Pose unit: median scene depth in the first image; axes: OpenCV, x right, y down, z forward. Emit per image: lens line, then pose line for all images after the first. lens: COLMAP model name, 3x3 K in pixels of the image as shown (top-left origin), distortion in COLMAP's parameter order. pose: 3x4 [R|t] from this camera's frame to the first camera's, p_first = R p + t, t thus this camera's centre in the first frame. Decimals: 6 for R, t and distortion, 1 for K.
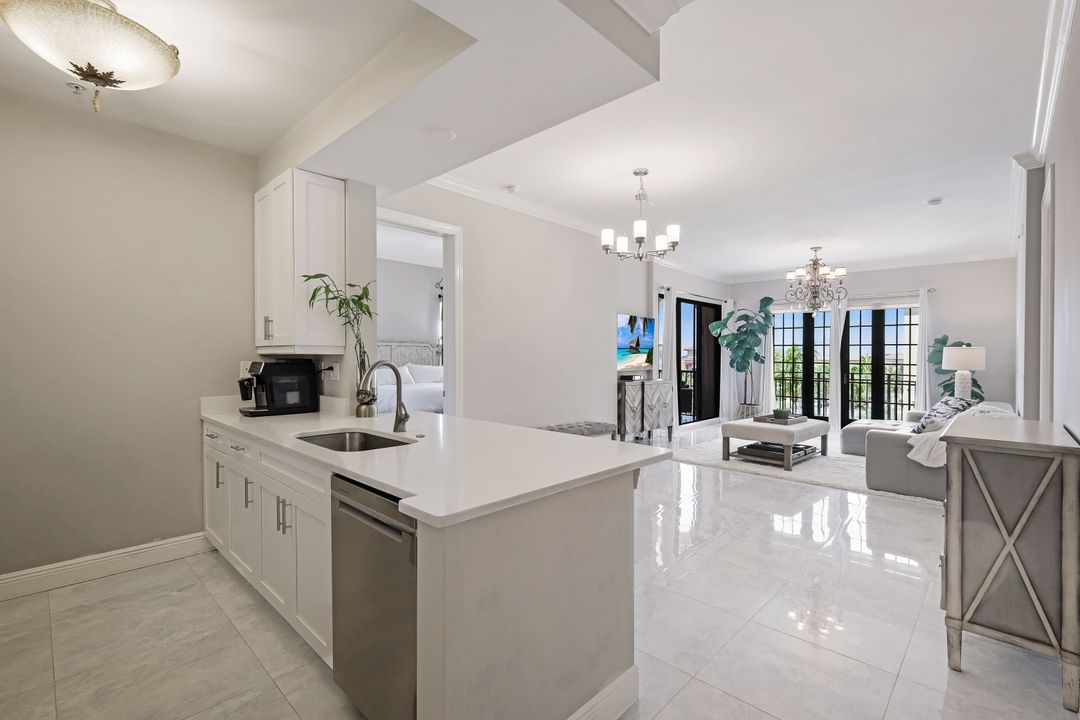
lens RADIAL K [[483.0, 0, 538.9], [0, 483.0, 355.7], [0, 0, 1]] dist [-0.001060, -0.000197]
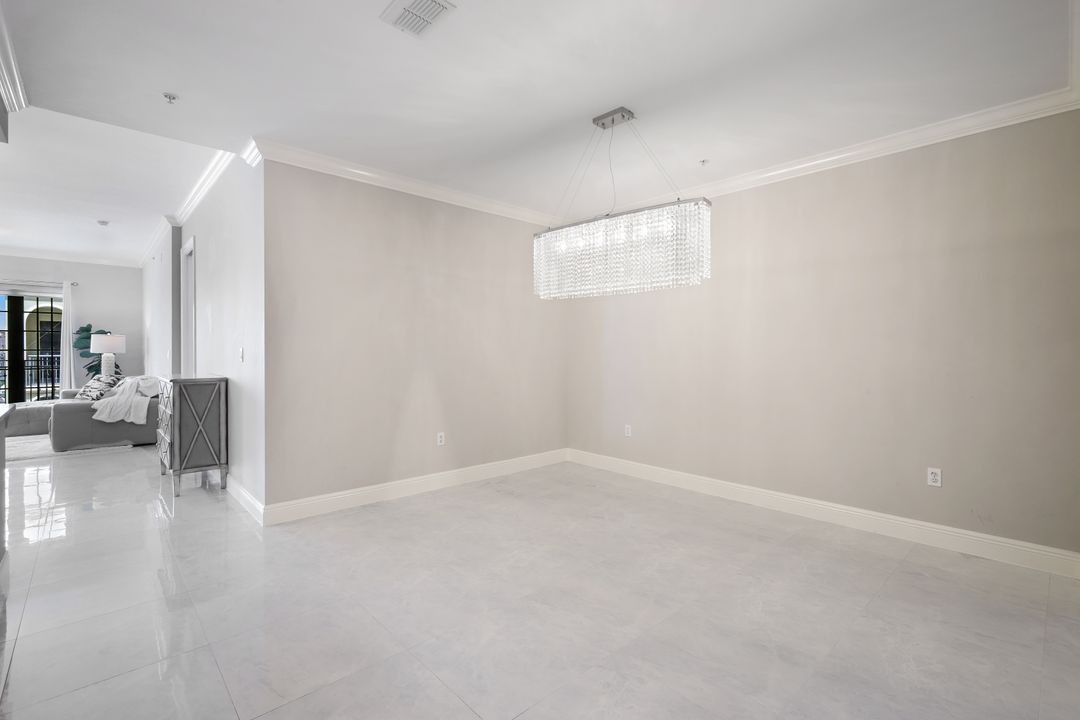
lens RADIAL K [[483.0, 0, 545.3], [0, 483.0, 353.0], [0, 0, 1]] dist [-0.001060, -0.000197]
pose [[0.040884, -0.016735, 0.999024, -0.293262], [-0.000420, 0.999859, 0.016766, 0.006914], [-0.999164, -0.001105, 0.040872, -0.166263]]
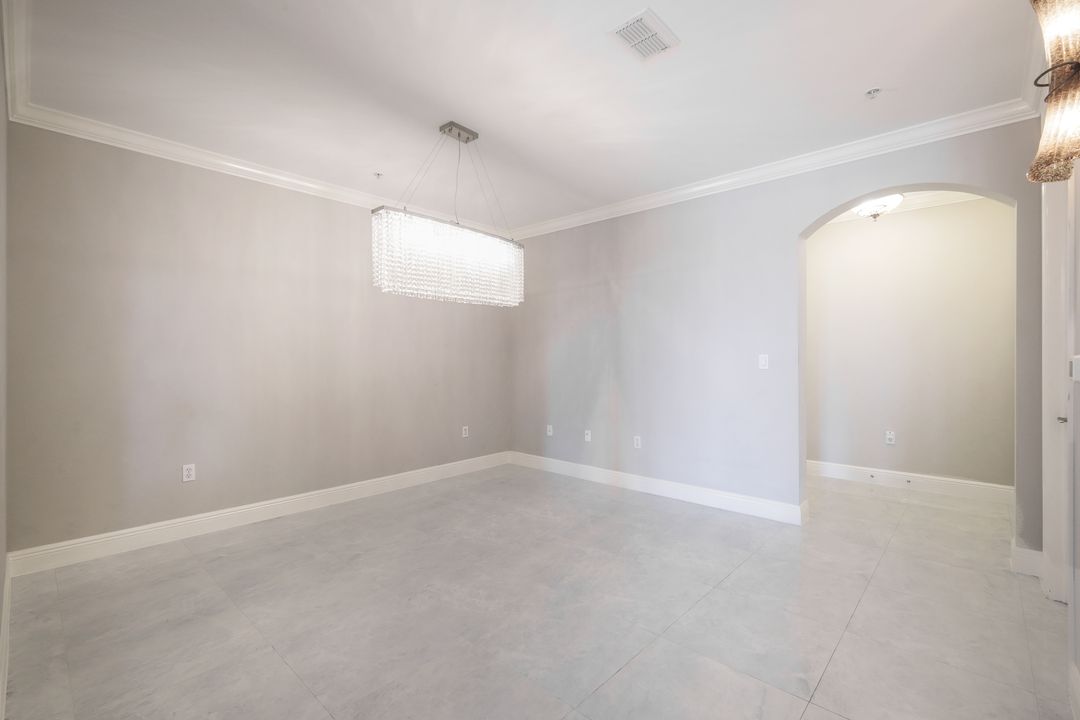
lens RADIAL K [[483.0, 0, 530.6], [0, 483.0, 355.0], [0, 0, 1]] dist [-0.001060, -0.000197]
pose [[-0.999839, -0.005935, -0.016908, 0.056014], [-0.005978, 0.999979, 0.002464, 0.009291], [0.016893, 0.002565, -0.999854, 0.211357]]
